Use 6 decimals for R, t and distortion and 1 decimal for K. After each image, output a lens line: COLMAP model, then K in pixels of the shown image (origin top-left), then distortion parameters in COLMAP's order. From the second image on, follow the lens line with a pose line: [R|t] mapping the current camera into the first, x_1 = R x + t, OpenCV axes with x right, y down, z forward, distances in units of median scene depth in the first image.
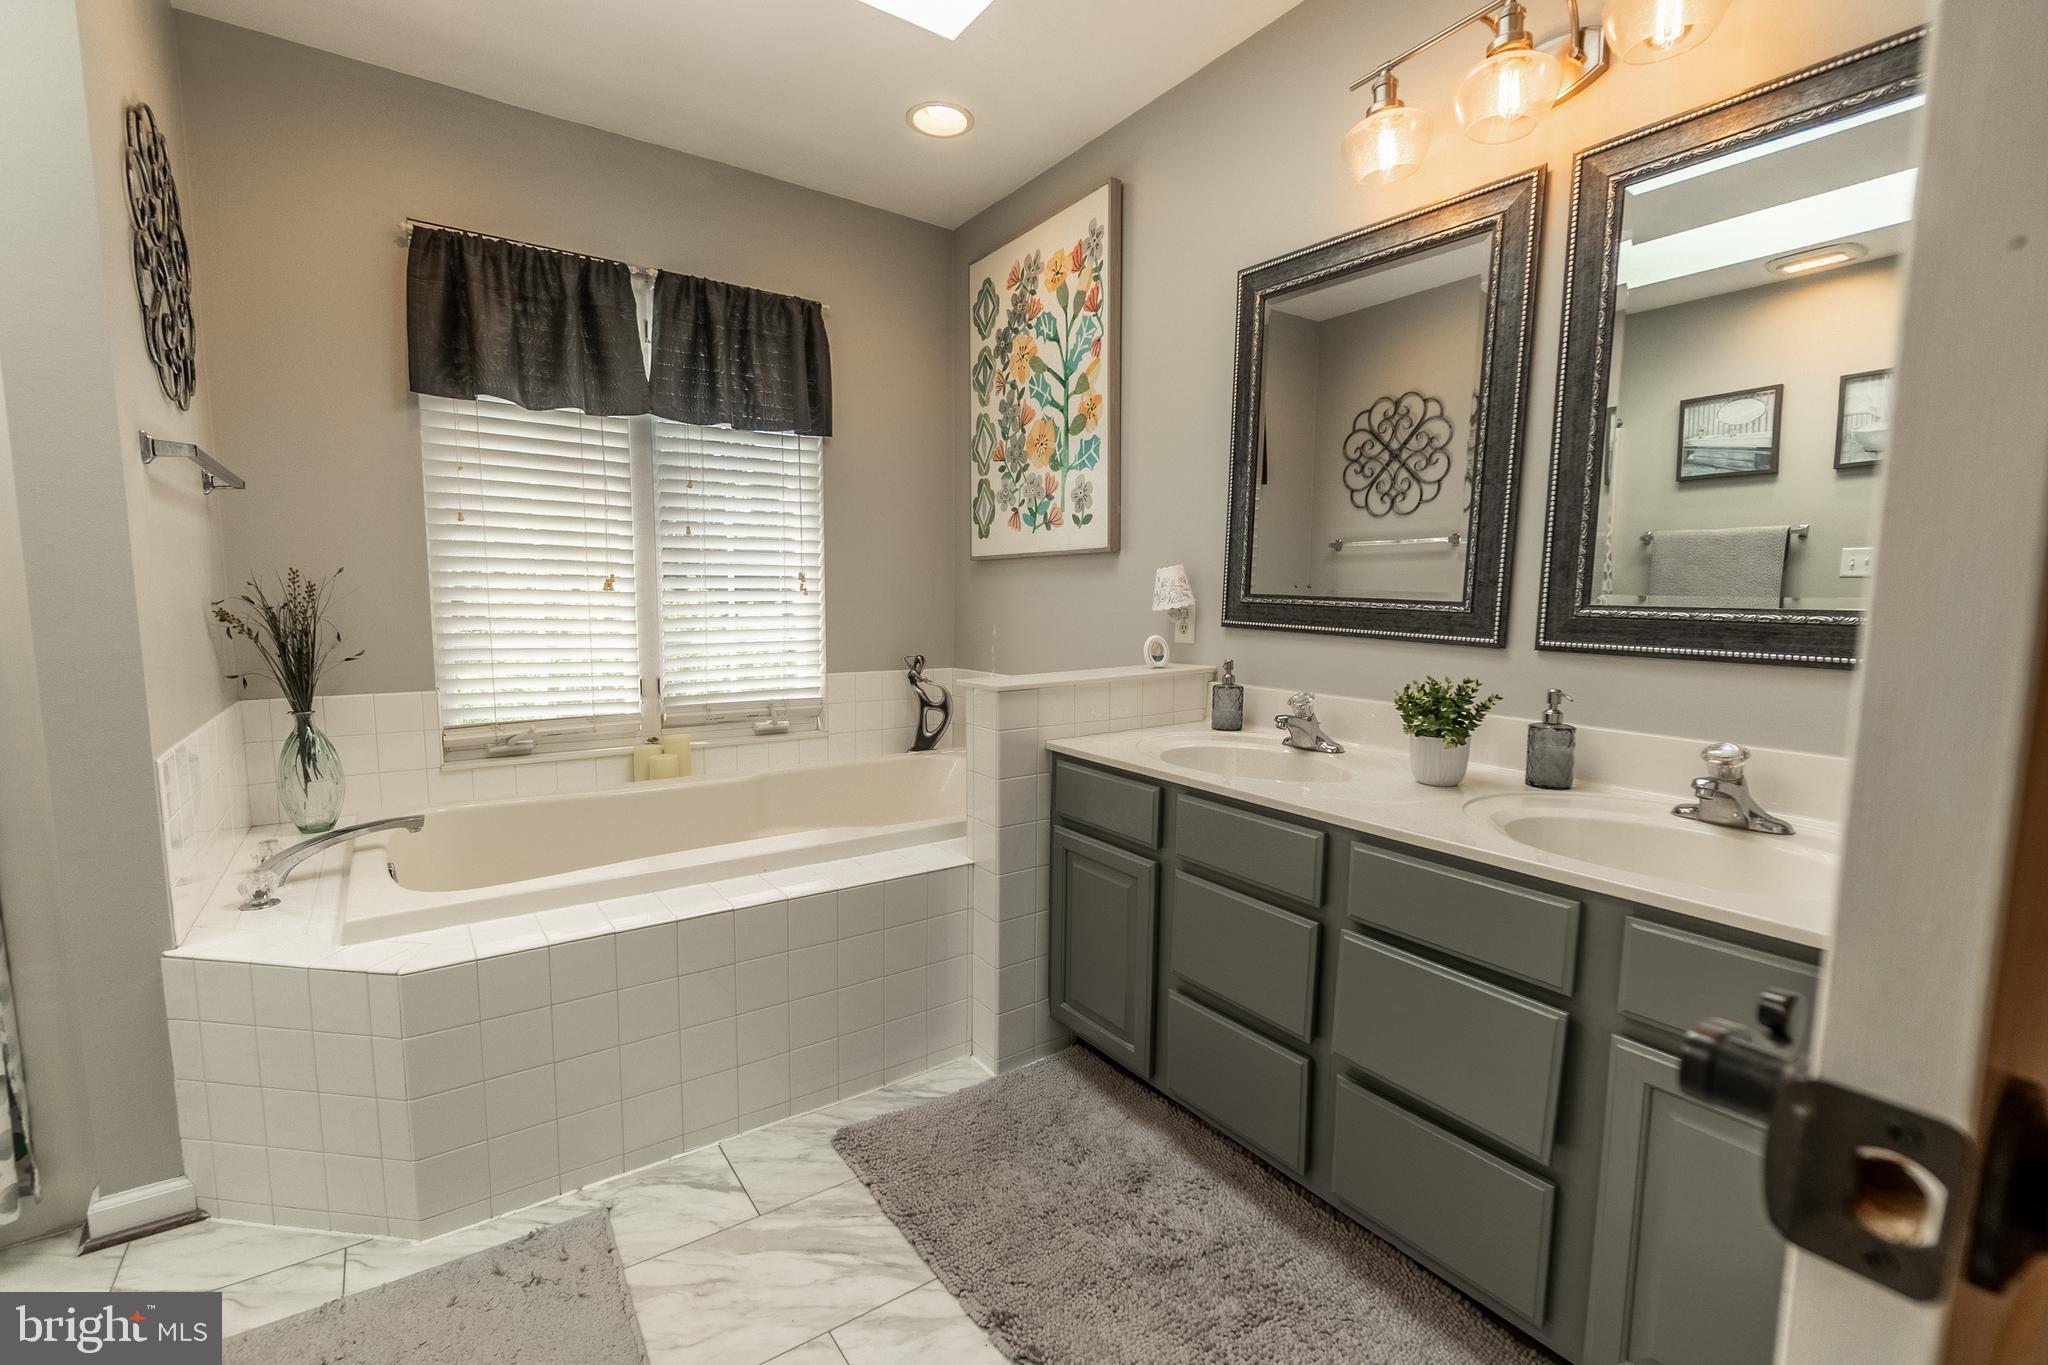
lens RADIAL K [[894.9, 0, 1015.1], [0, 894.9, 690.5], [0, 0, 1]] dist [-0.001100, 0.000829]
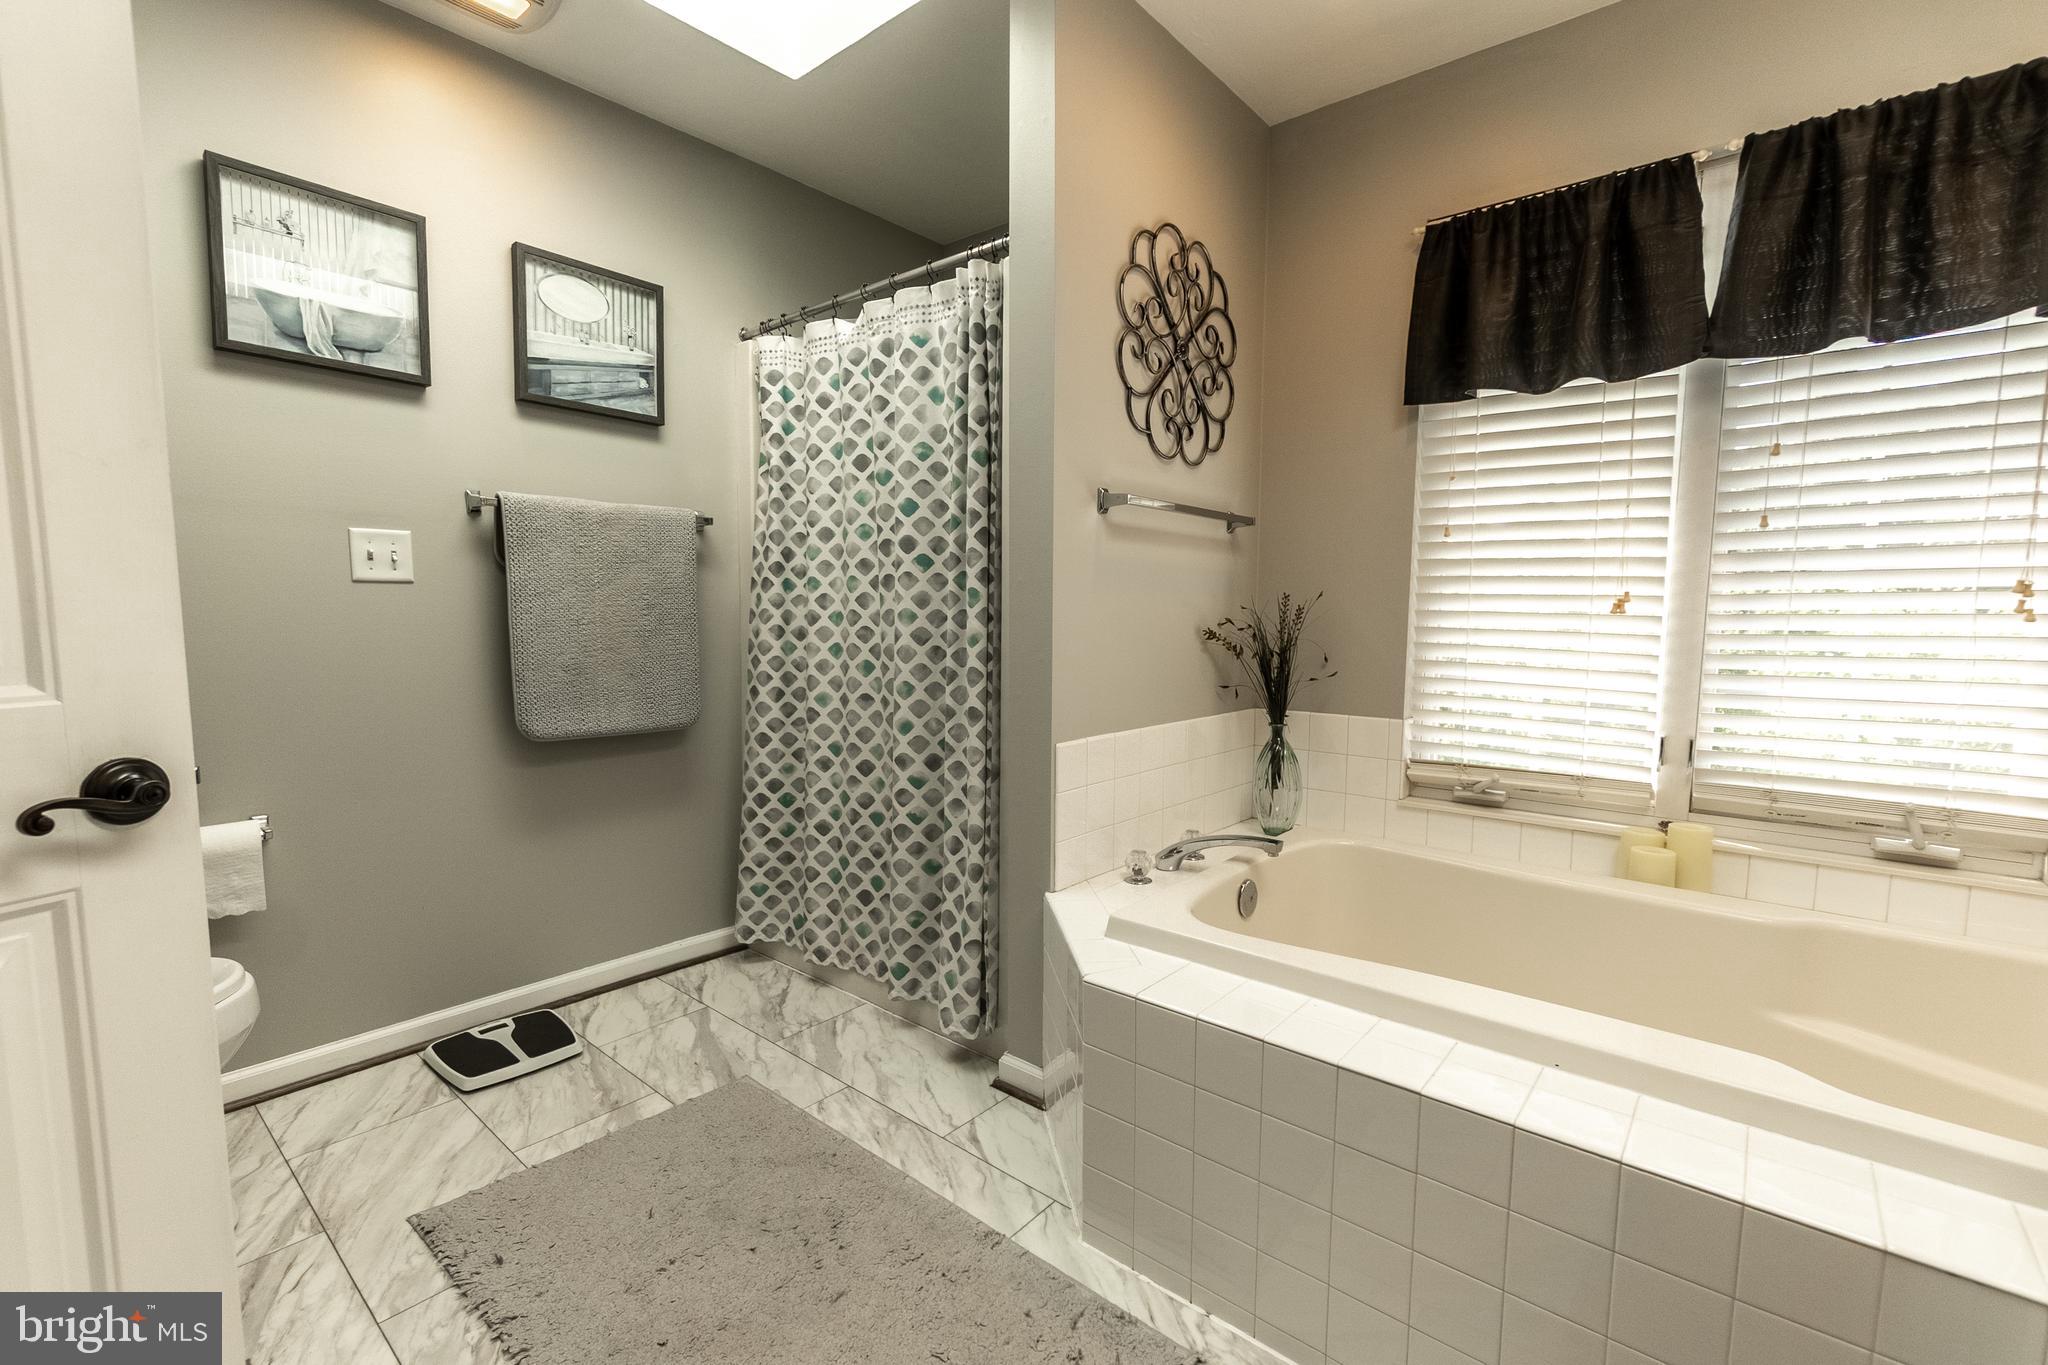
lens RADIAL K [[894.9, 0, 1019.8], [0, 894.9, 689.1], [0, 0, 1]] dist [-0.001100, 0.000829]
pose [[0.251602, 0.082684, -0.964292, 0.150343], [-0.107012, 0.992611, 0.057191, -0.039840], [0.961897, 0.088802, 0.258591, 0.346472]]
